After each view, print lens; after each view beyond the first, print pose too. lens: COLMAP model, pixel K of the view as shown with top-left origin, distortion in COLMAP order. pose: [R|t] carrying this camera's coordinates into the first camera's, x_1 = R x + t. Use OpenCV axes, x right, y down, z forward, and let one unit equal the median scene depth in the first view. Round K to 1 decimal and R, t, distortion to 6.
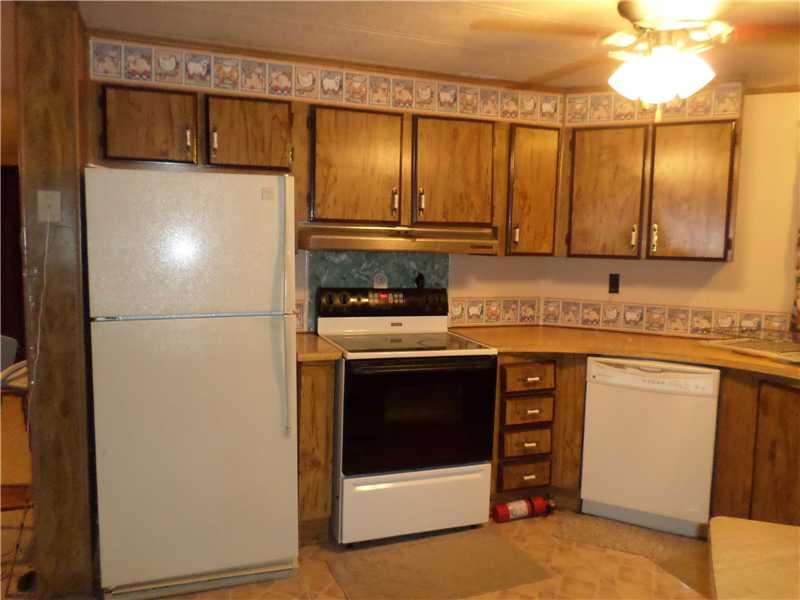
lens RADIAL K [[608.6, 0, 400.0], [0, 608.6, 300.0], [0, 0, 1]] dist [0.005041, 0.001538]
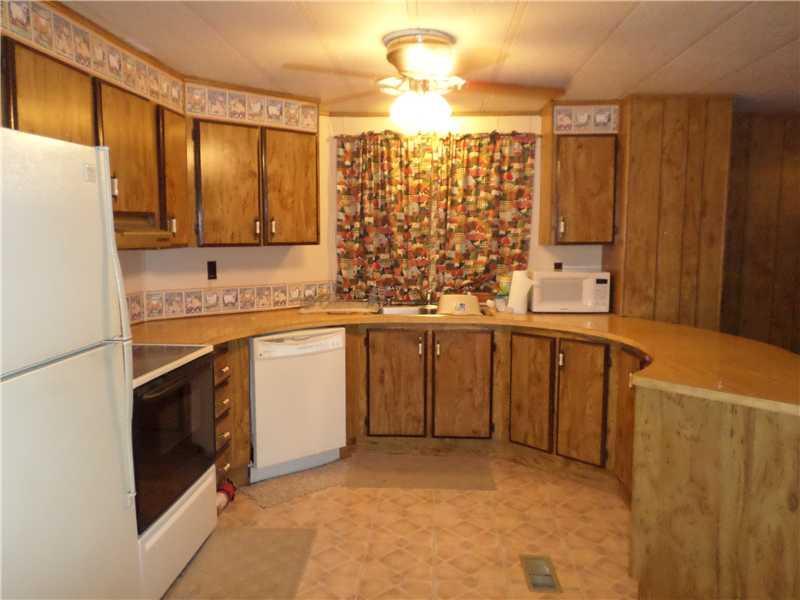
lens RADIAL K [[608.6, 0, 400.0], [0, 608.6, 300.0], [0, 0, 1]] dist [0.005041, 0.001538]
pose [[0.430781, -0.123179, 0.894010, -0.534198], [0.100220, 0.991043, 0.088258, -0.042503], [-0.896875, 0.051578, 0.439267, 0.288749]]
